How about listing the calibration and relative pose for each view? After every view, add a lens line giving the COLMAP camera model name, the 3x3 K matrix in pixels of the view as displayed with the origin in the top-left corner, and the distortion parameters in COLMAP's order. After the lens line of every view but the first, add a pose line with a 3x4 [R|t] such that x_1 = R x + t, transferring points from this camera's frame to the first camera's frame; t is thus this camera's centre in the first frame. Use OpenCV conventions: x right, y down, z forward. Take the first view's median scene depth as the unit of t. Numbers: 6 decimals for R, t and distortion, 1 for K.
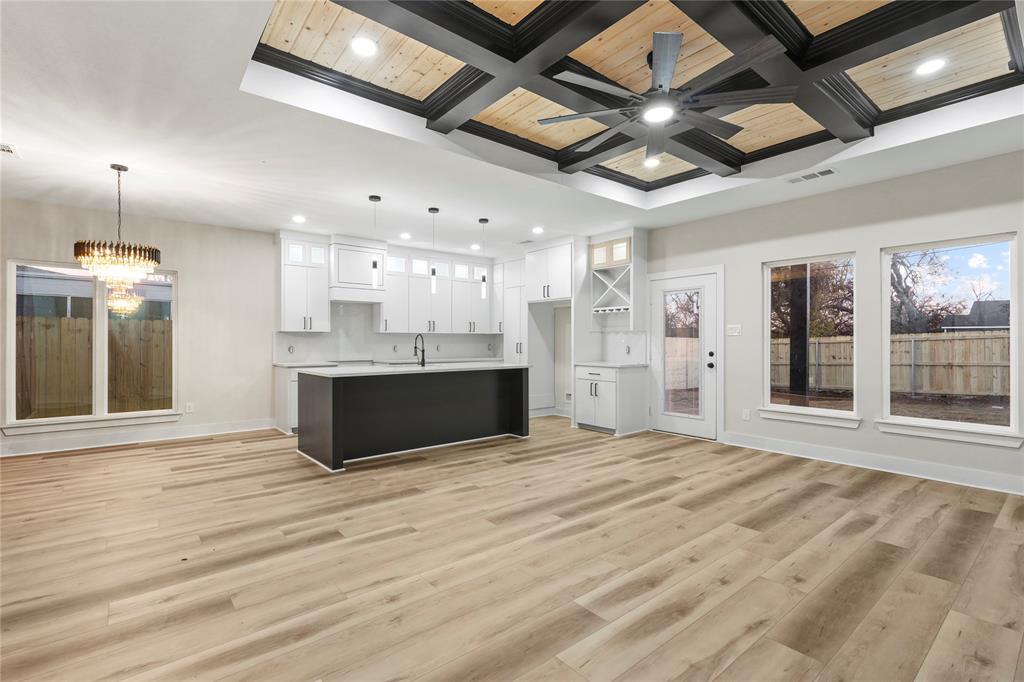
lens RADIAL K [[468.0, 0, 507.9], [0, 468.0, 340.7], [0, 0, 1]] dist [-0.001073, 0.000511]
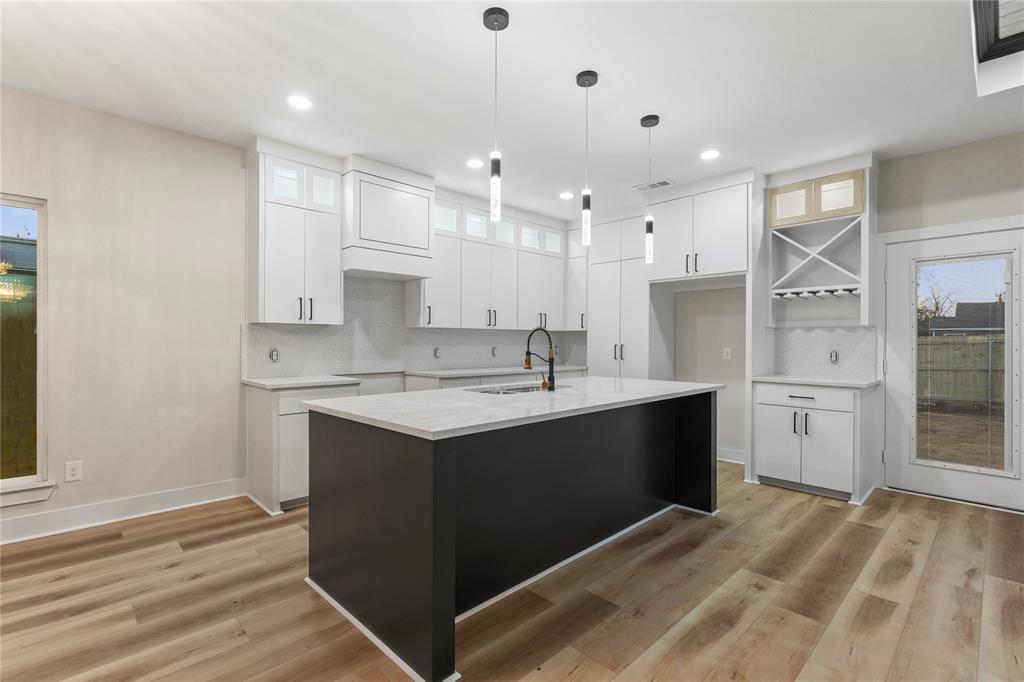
lens RADIAL K [[470.3, 0, 507.0], [0, 470.3, 343.1], [0, 0, 1]] dist [-0.000578, 0.000519]
pose [[0.996836, 0.003365, 0.079413, -0.255108], [-0.003743, 0.999982, 0.004612, 0.000357], [-0.079396, -0.004895, 0.996831, 0.458544]]
